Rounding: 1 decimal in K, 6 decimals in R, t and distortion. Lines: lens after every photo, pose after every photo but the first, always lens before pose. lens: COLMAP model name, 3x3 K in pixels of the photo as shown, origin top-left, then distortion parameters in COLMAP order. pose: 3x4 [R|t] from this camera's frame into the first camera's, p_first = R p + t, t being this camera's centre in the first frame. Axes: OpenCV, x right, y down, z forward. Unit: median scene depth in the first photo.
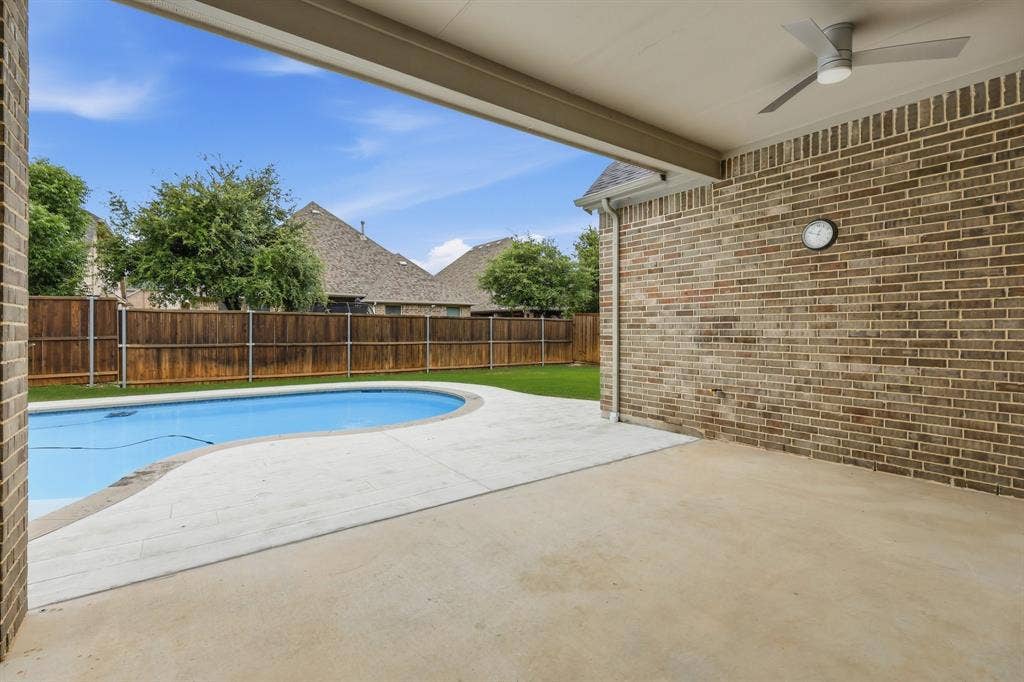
lens RADIAL K [[449.0, 0, 515.8], [0, 449.0, 335.8], [0, 0, 1]] dist [0.000648, 0.000086]
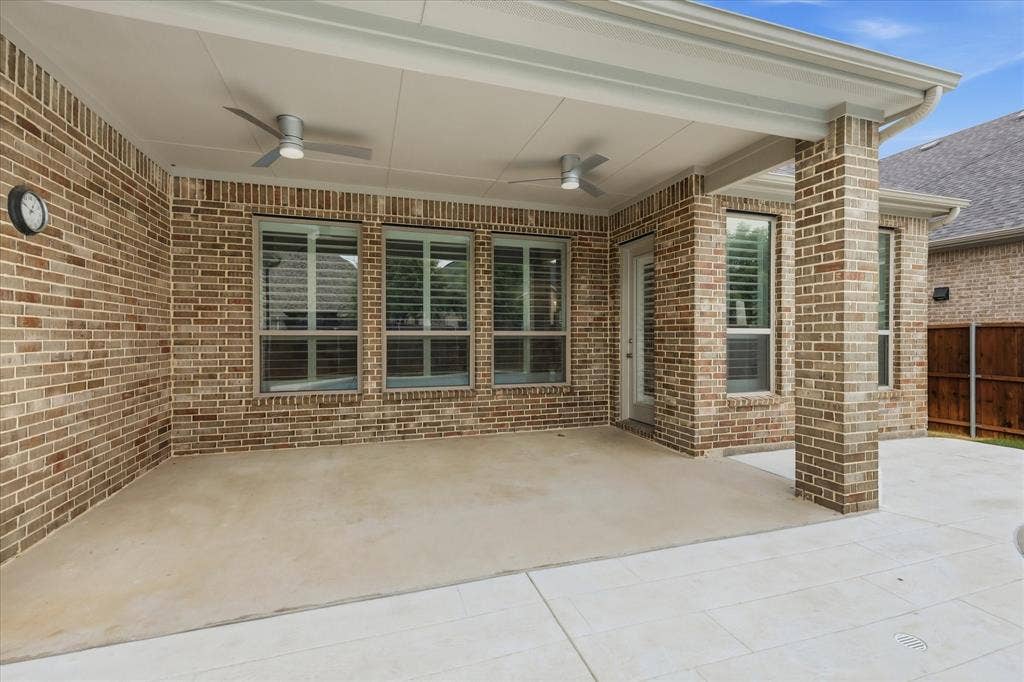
lens RADIAL K [[449.0, 0, 515.8], [0, 449.0, 335.8], [0, 0, 1]] dist [0.000648, 0.000086]
pose [[-0.948286, 0.002682, 0.317405, -0.254194], [0.006725, 0.999910, 0.011643, -0.048203], [-0.317345, 0.013175, -0.948219, 1.588737]]
